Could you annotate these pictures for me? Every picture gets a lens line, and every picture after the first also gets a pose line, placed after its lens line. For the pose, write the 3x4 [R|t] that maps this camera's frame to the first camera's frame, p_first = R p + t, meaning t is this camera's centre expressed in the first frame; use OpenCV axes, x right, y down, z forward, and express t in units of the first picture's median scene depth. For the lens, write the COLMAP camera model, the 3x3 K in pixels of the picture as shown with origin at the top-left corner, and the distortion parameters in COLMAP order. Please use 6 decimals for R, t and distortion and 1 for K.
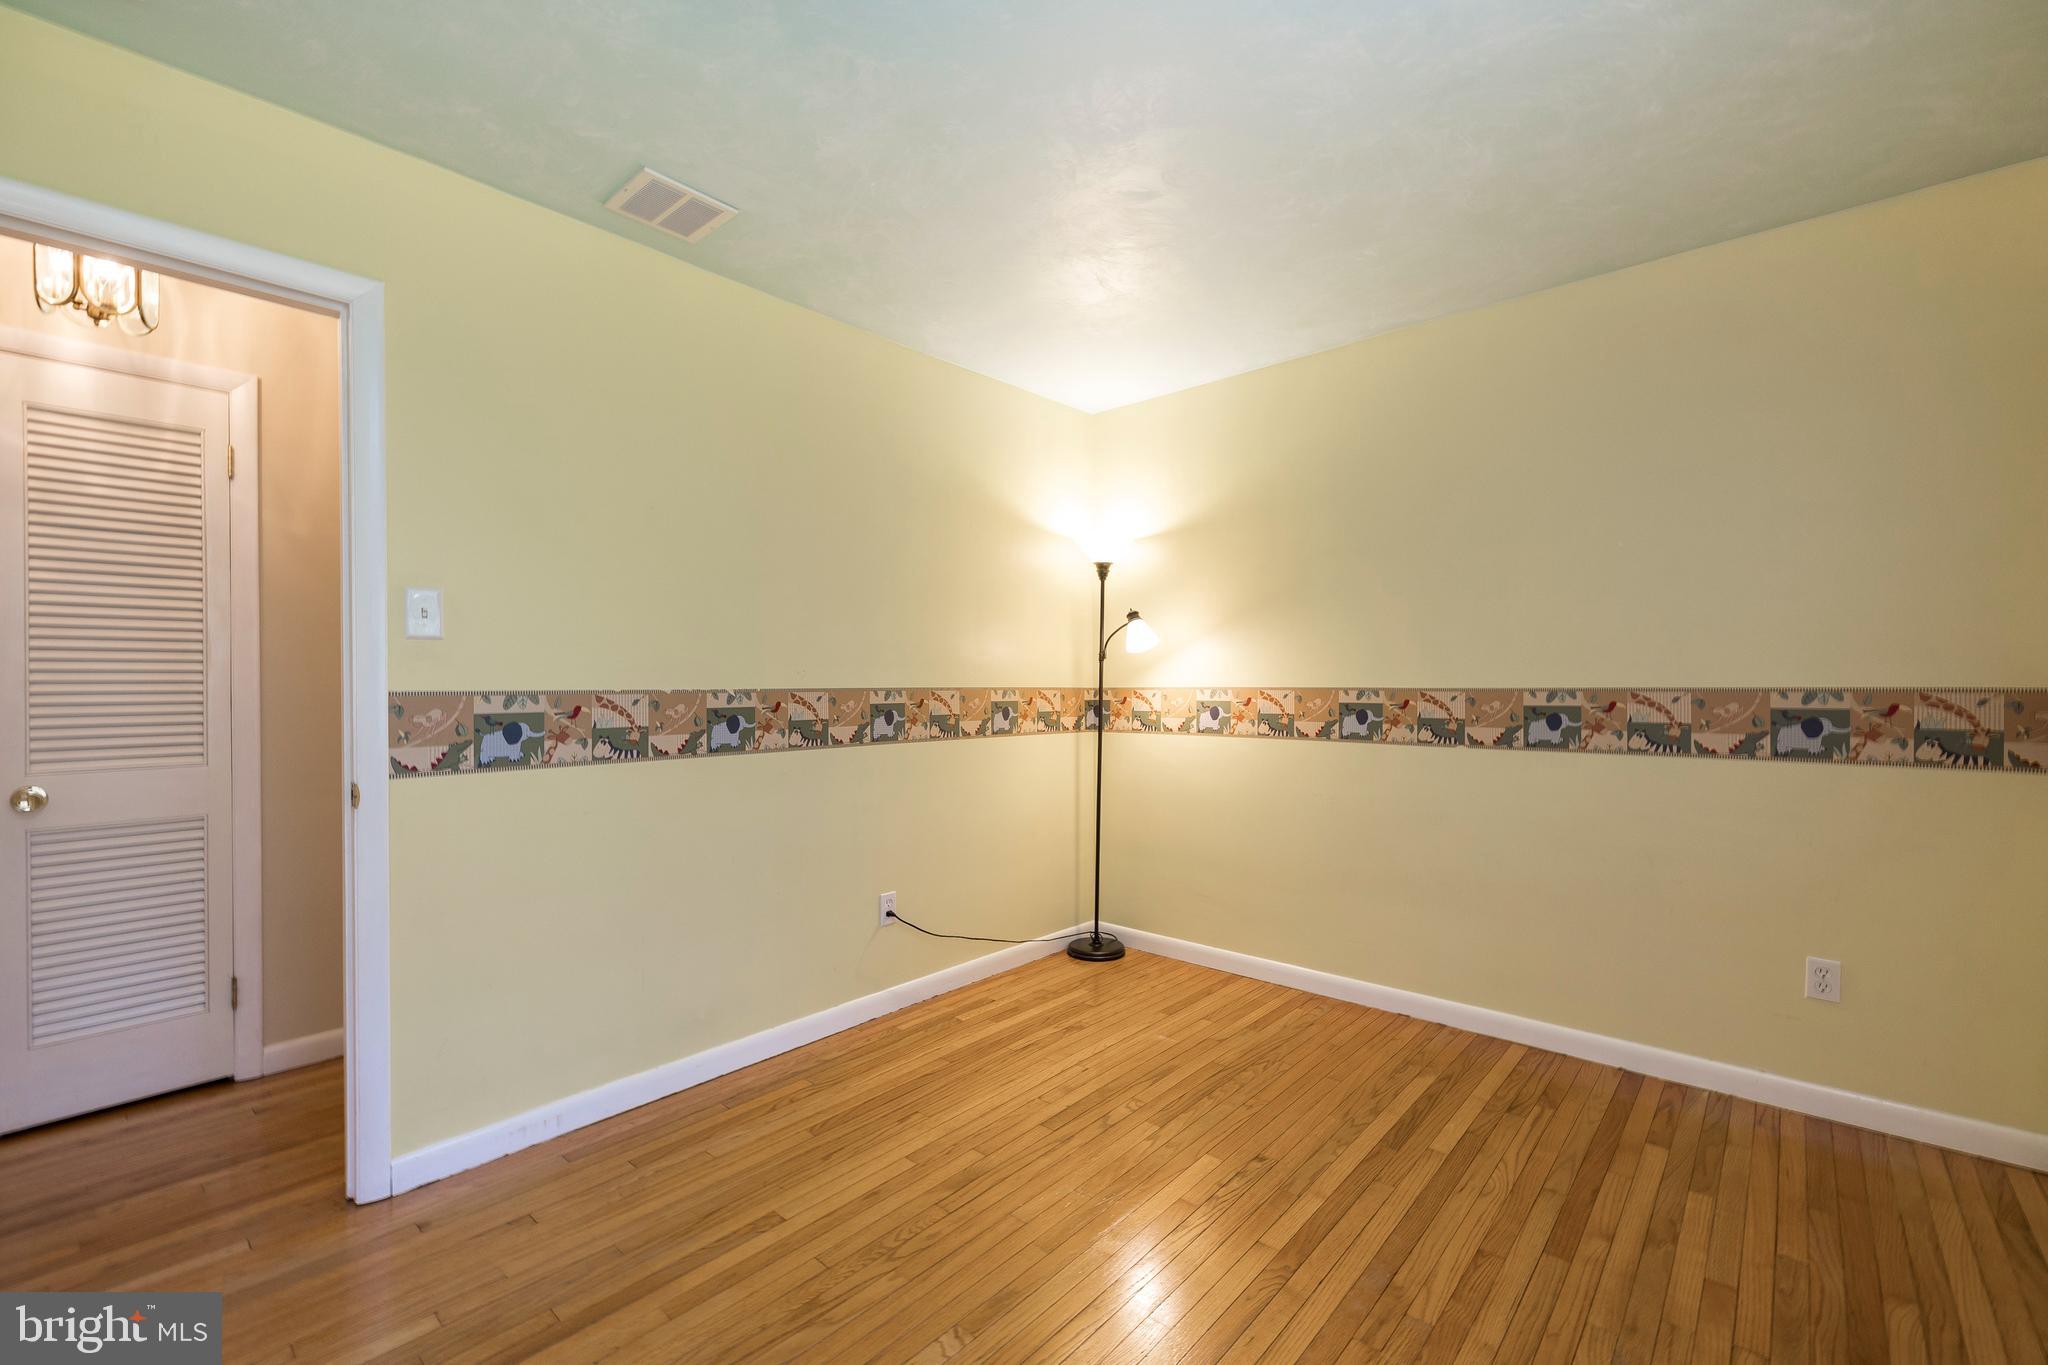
lens RADIAL K [[860.7, 0, 1027.4], [0, 860.7, 680.2], [0, 0, 1]] dist [-0.000582, -0.000073]
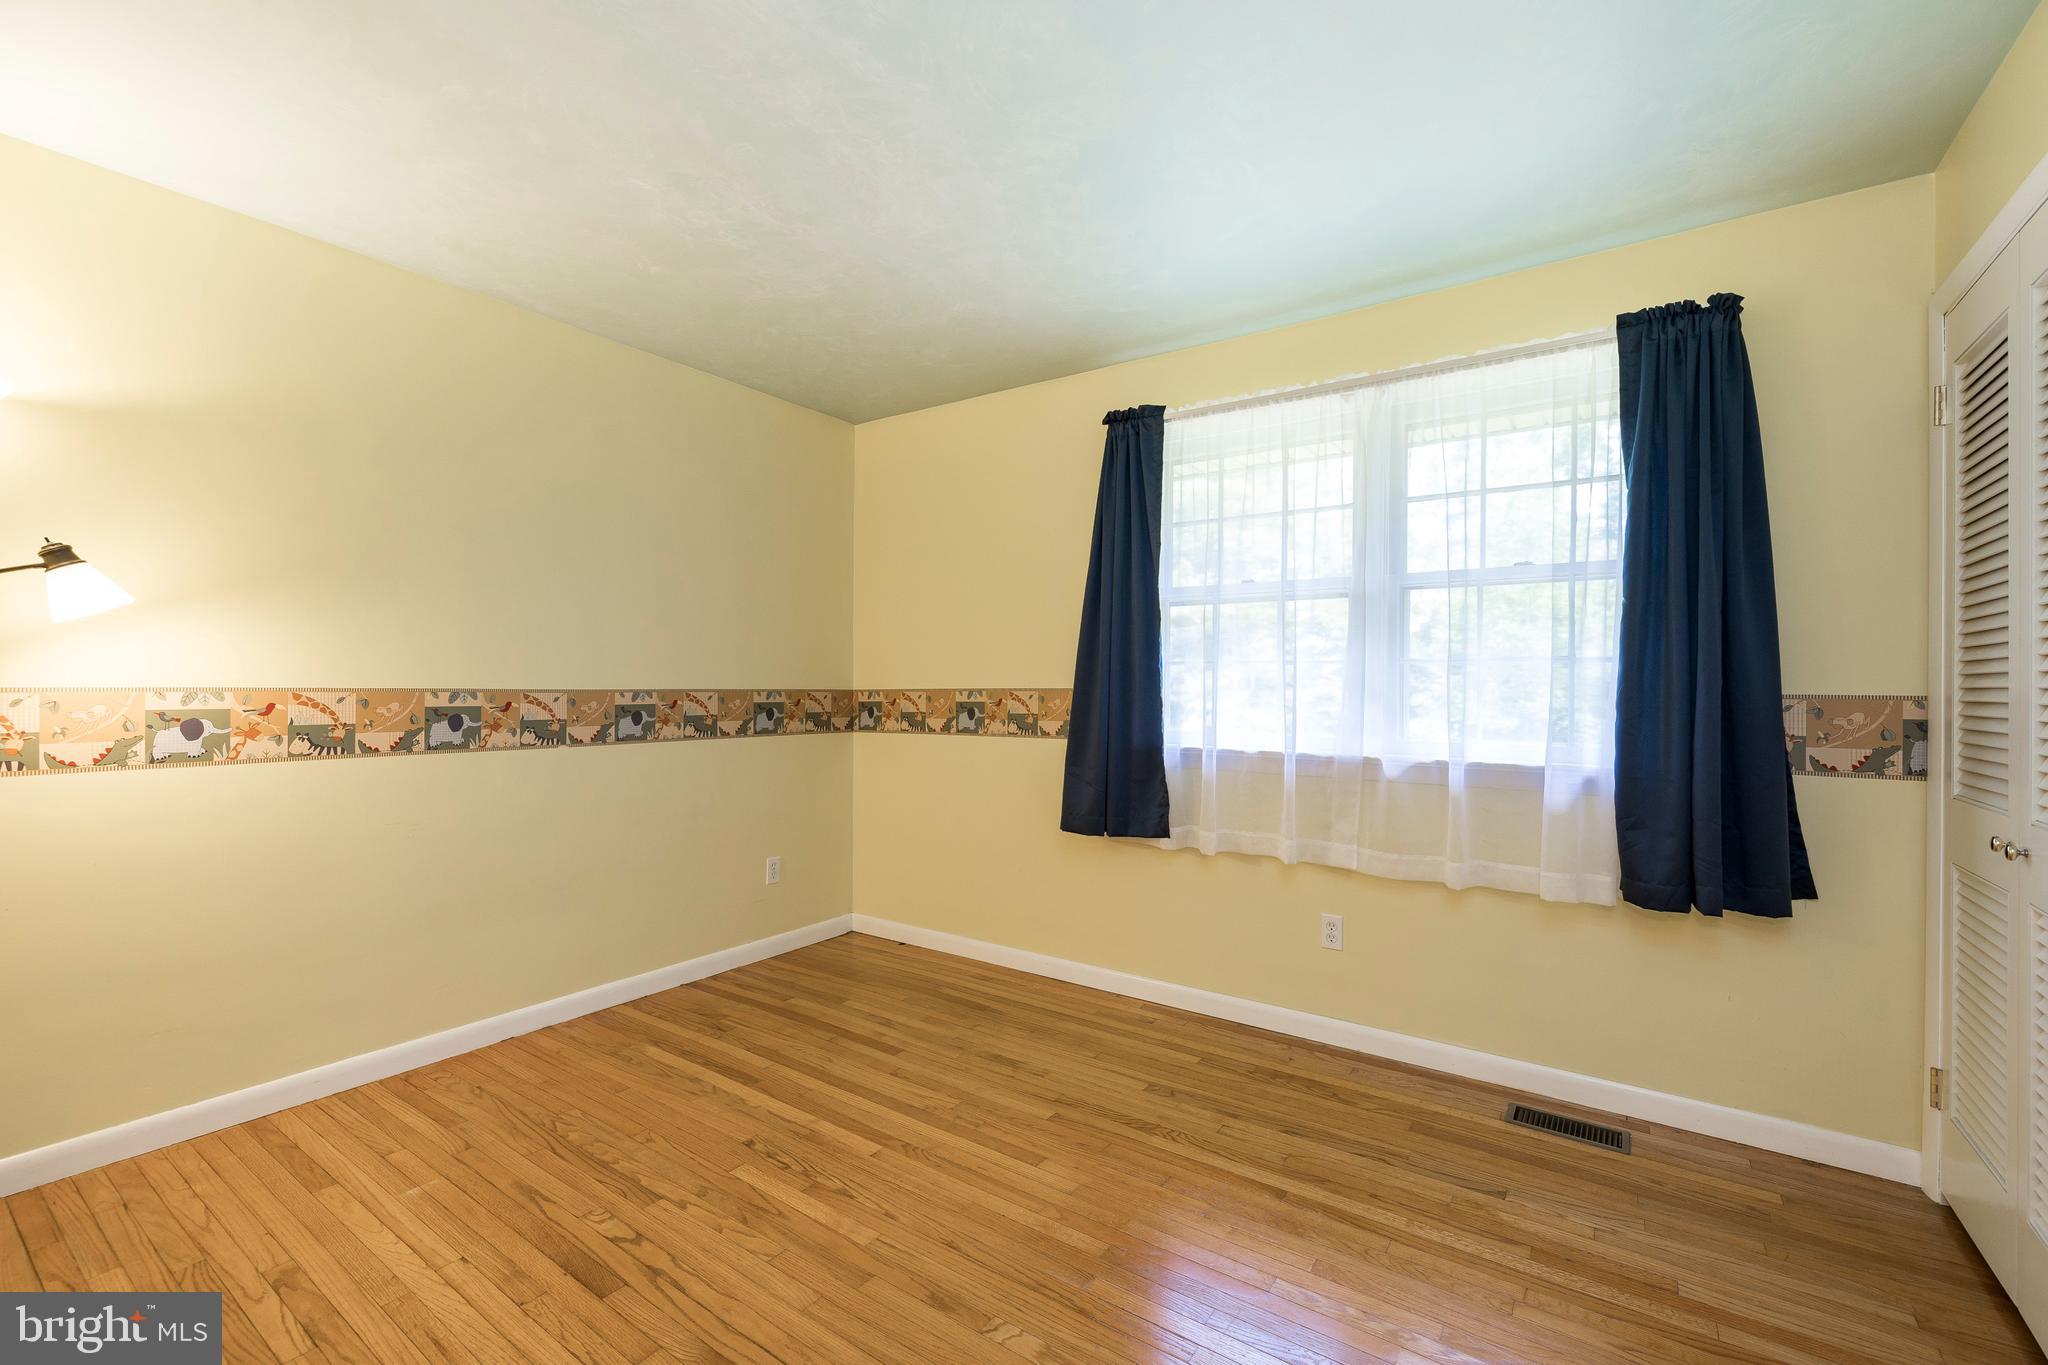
lens RADIAL K [[860.7, 0, 1025.7], [0, 860.7, 689.4], [0, 0, 1]] dist [-0.000582, -0.000073]
pose [[-0.123632, -0.000129, 0.992328, -0.545378], [-0.009106, 0.999958, -0.001005, 0.005324], [-0.992286, -0.009160, -0.123628, 0.548286]]
